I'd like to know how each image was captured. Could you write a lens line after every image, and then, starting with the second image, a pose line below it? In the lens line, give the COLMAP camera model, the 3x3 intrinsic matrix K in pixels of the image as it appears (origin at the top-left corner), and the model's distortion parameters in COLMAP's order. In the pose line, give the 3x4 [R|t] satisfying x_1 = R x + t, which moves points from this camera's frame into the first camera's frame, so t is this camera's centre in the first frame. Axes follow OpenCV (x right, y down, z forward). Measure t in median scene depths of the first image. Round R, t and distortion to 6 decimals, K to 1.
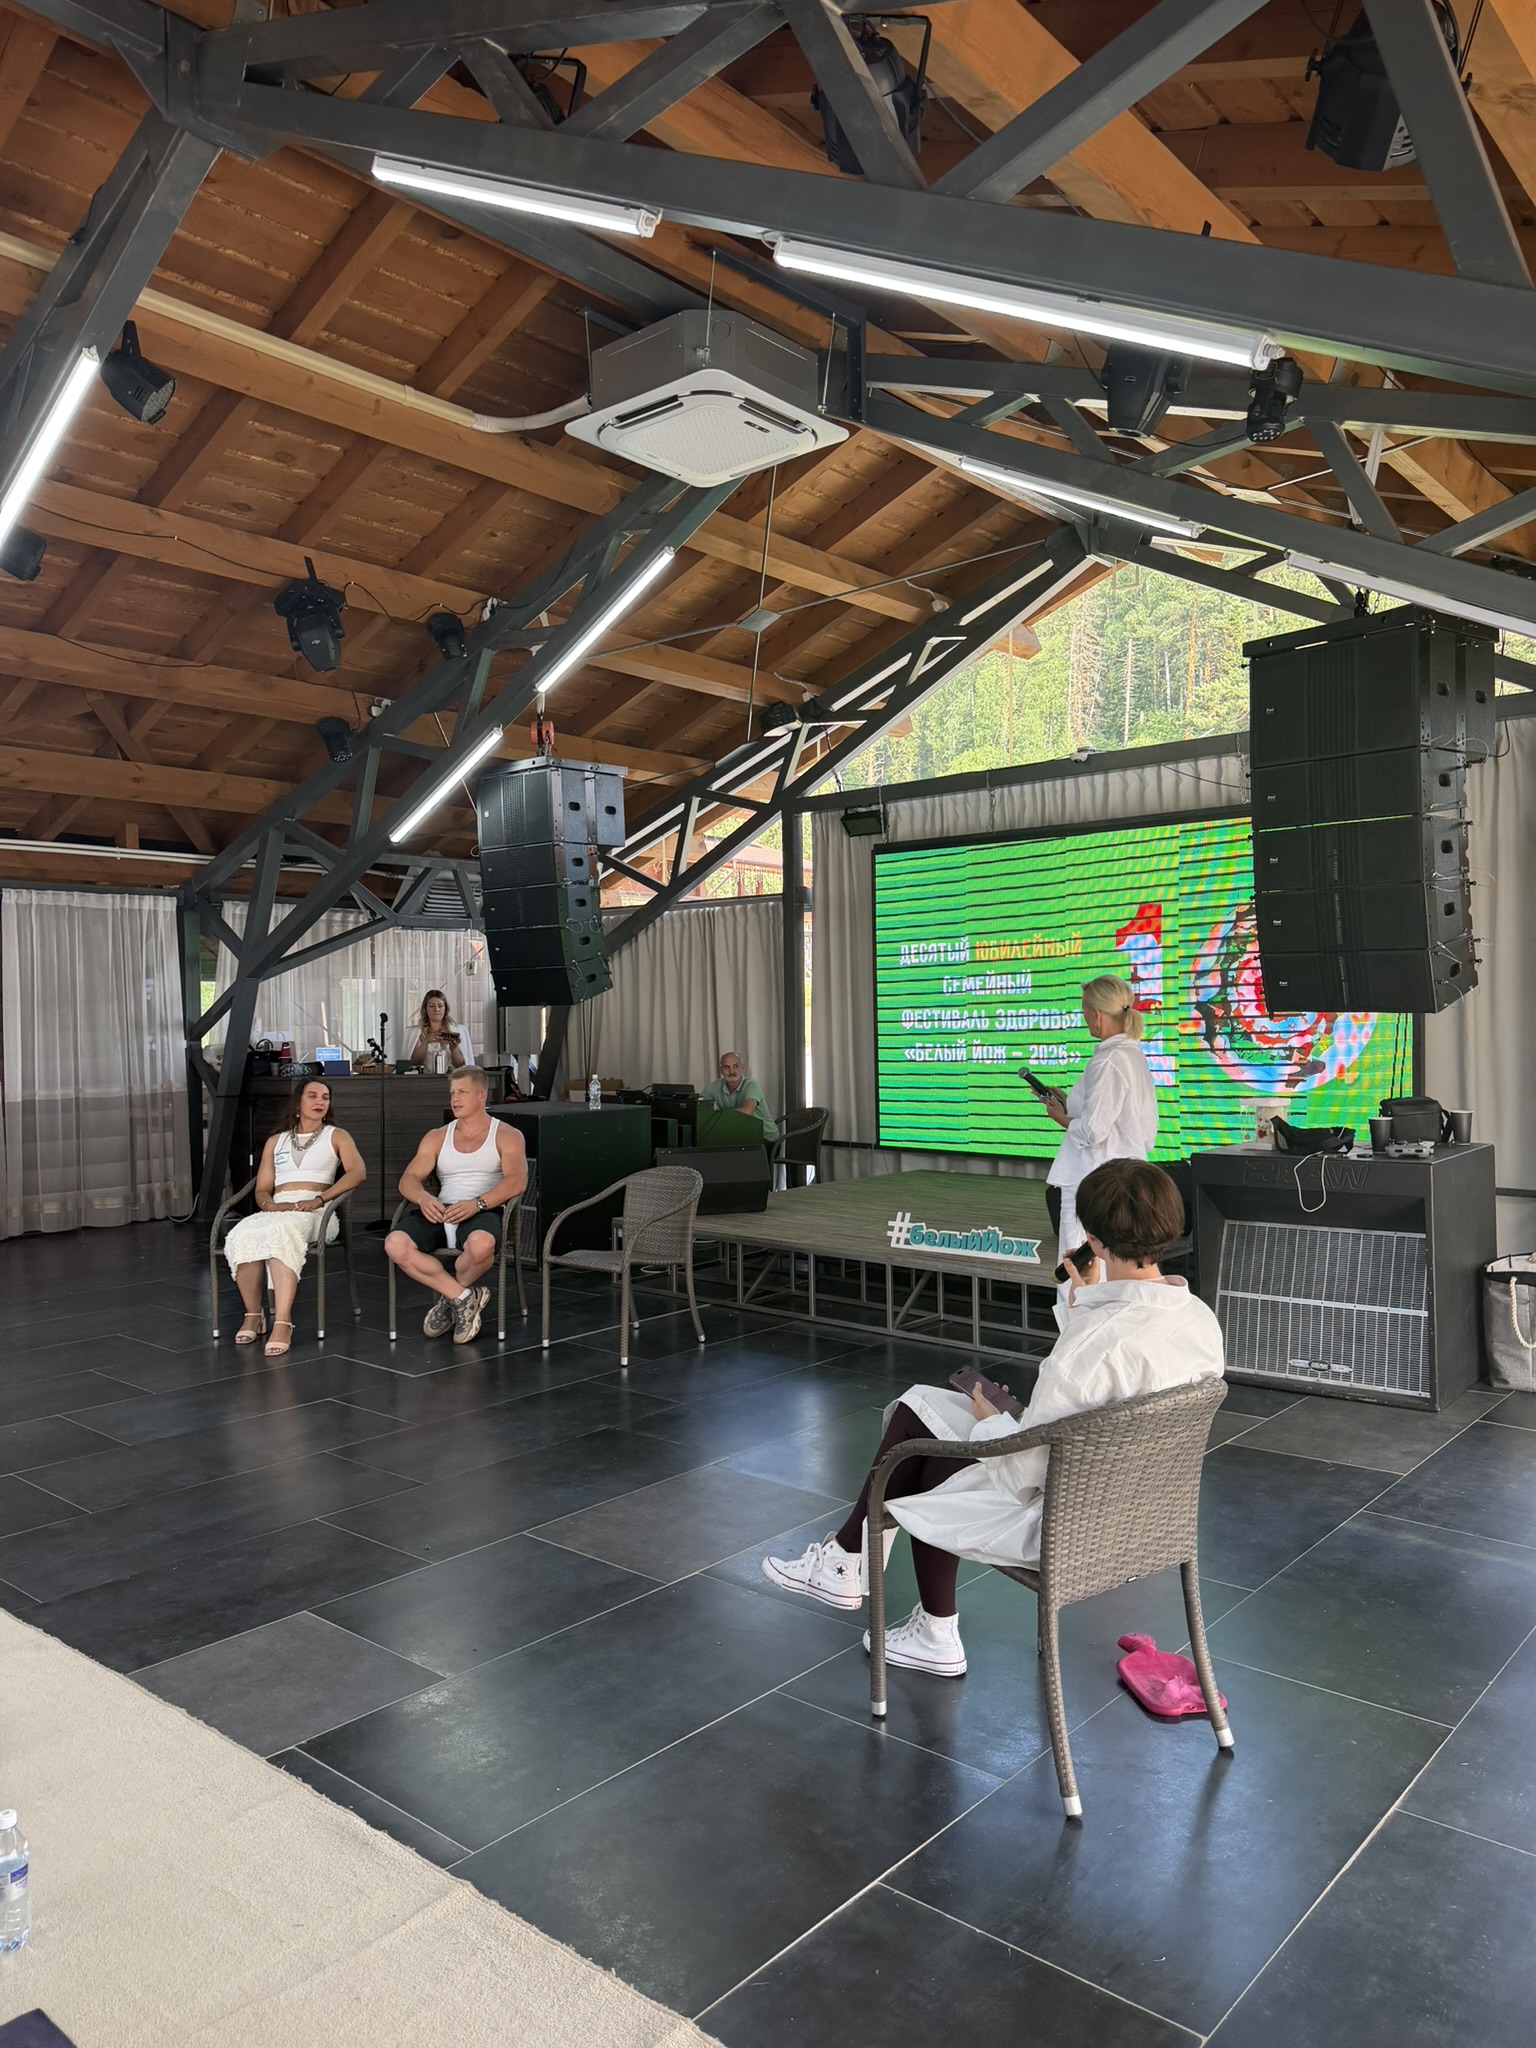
lens RADIAL K [[1478.6, 0, 768.0], [0, 1478.6, 1024.0], [0, 0, 1]] dist [0.061046, 0.000052]
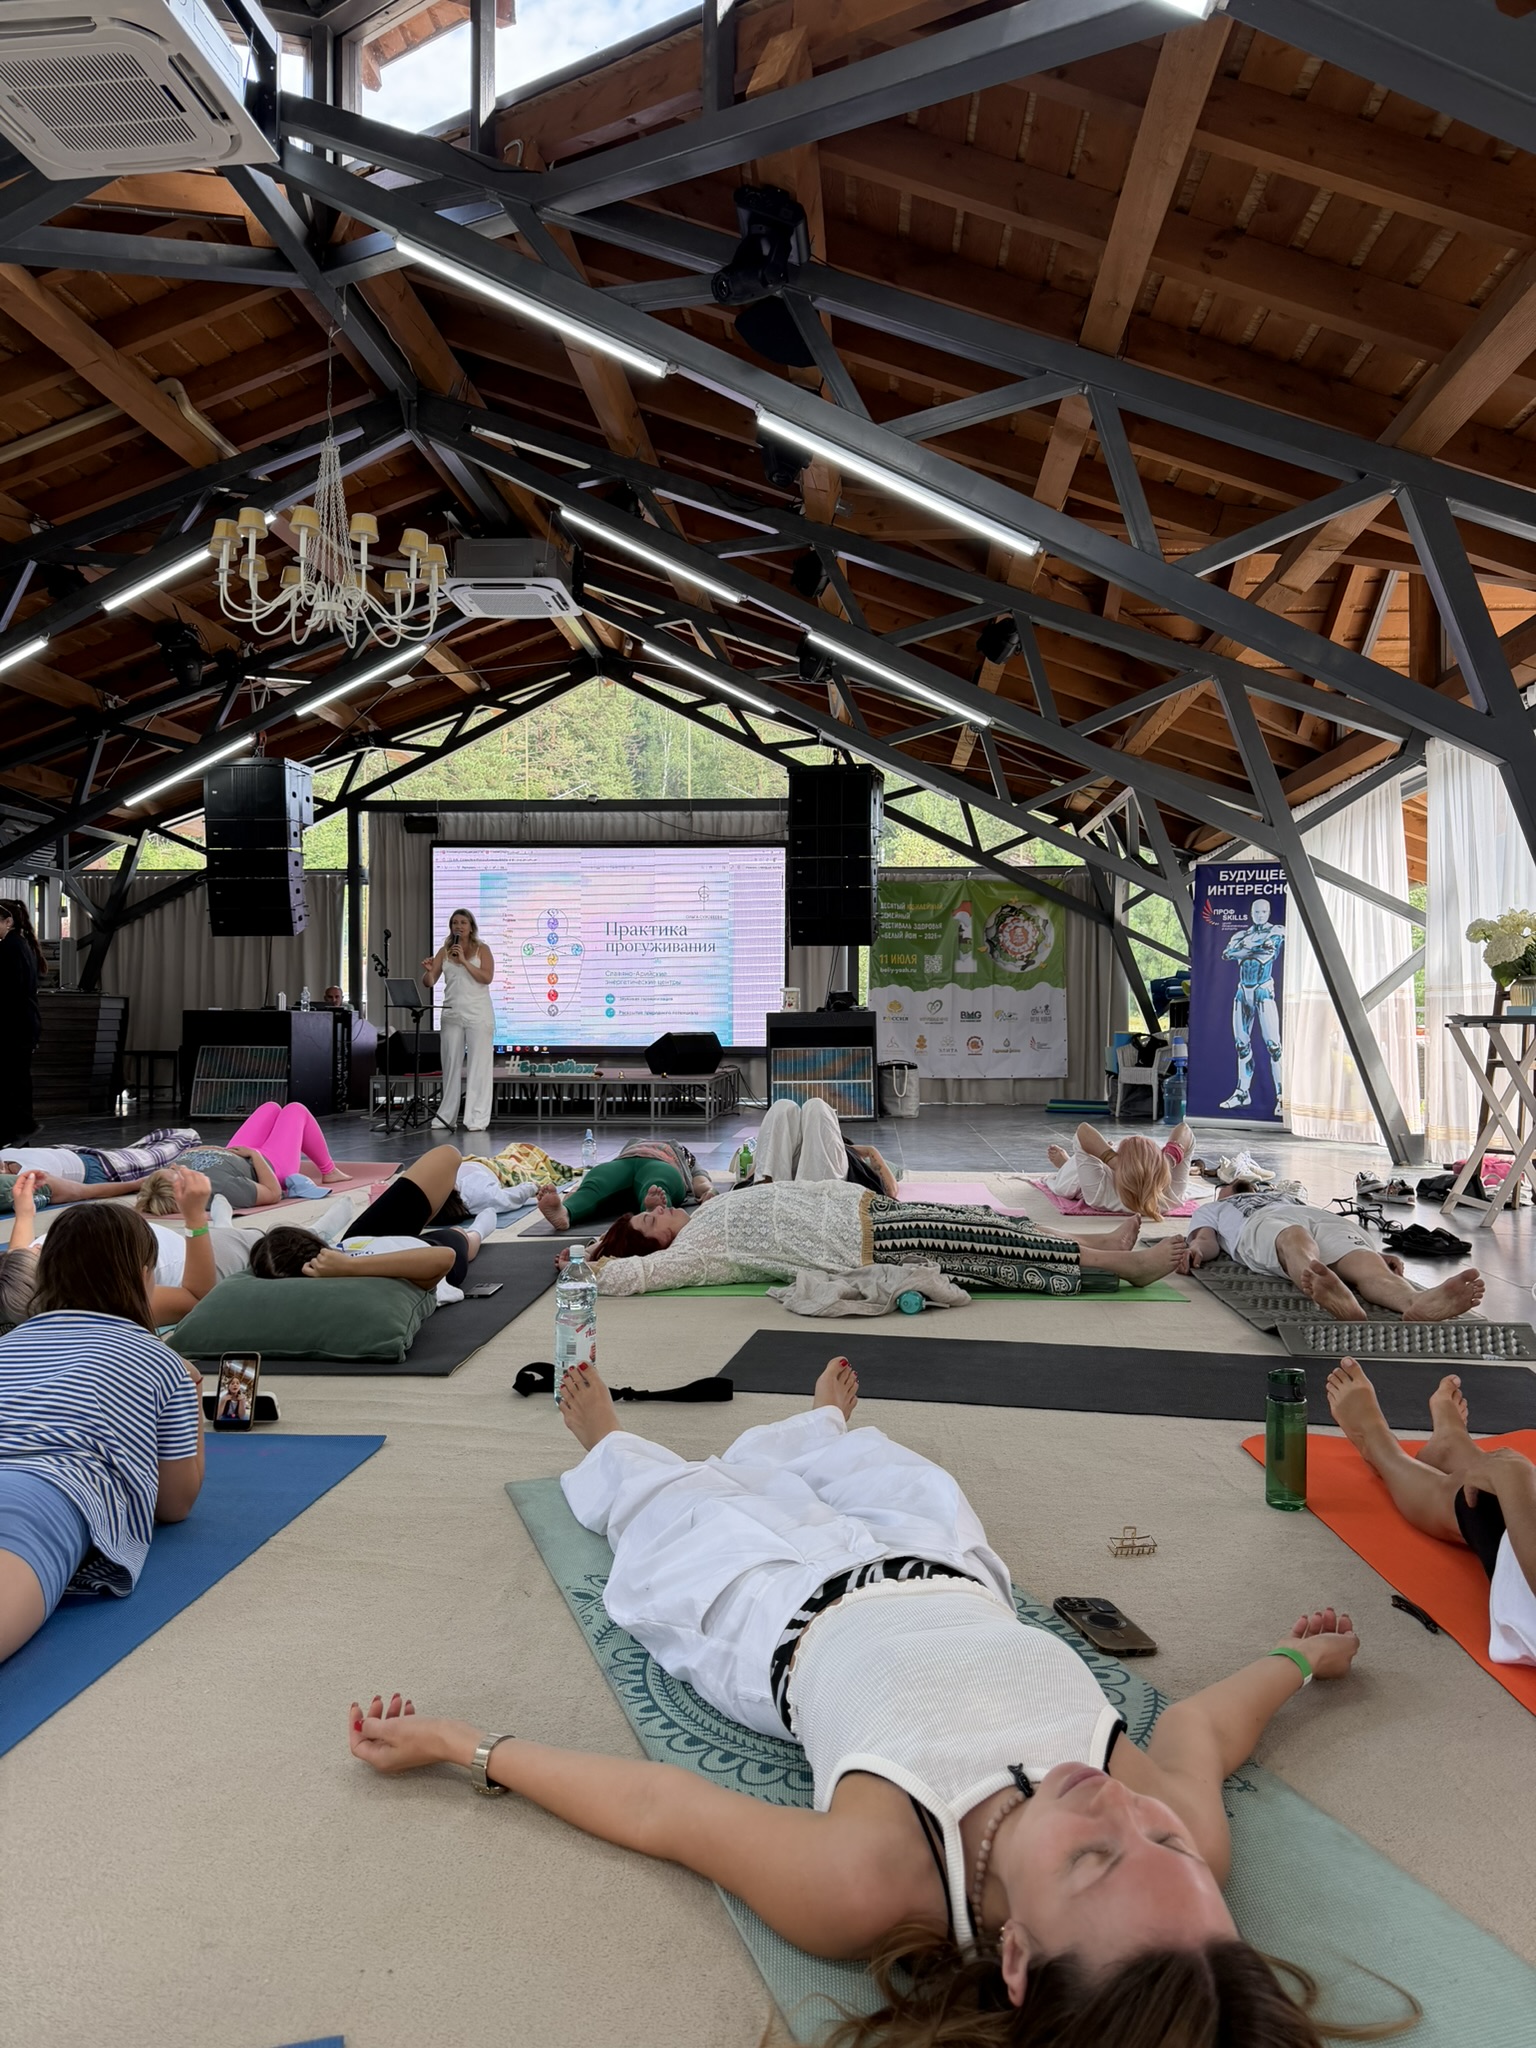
lens RADIAL K [[1478.6, 0, 768.0], [0, 1478.6, 1024.0], [0, 0, 1]] dist [0.061046, 0.000052]
pose [[0.800177, 0.020837, 0.599402, -0.532755], [-0.013166, 0.999766, -0.017178, 0.078581], [-0.599620, 0.005854, 0.800263, -0.353506]]
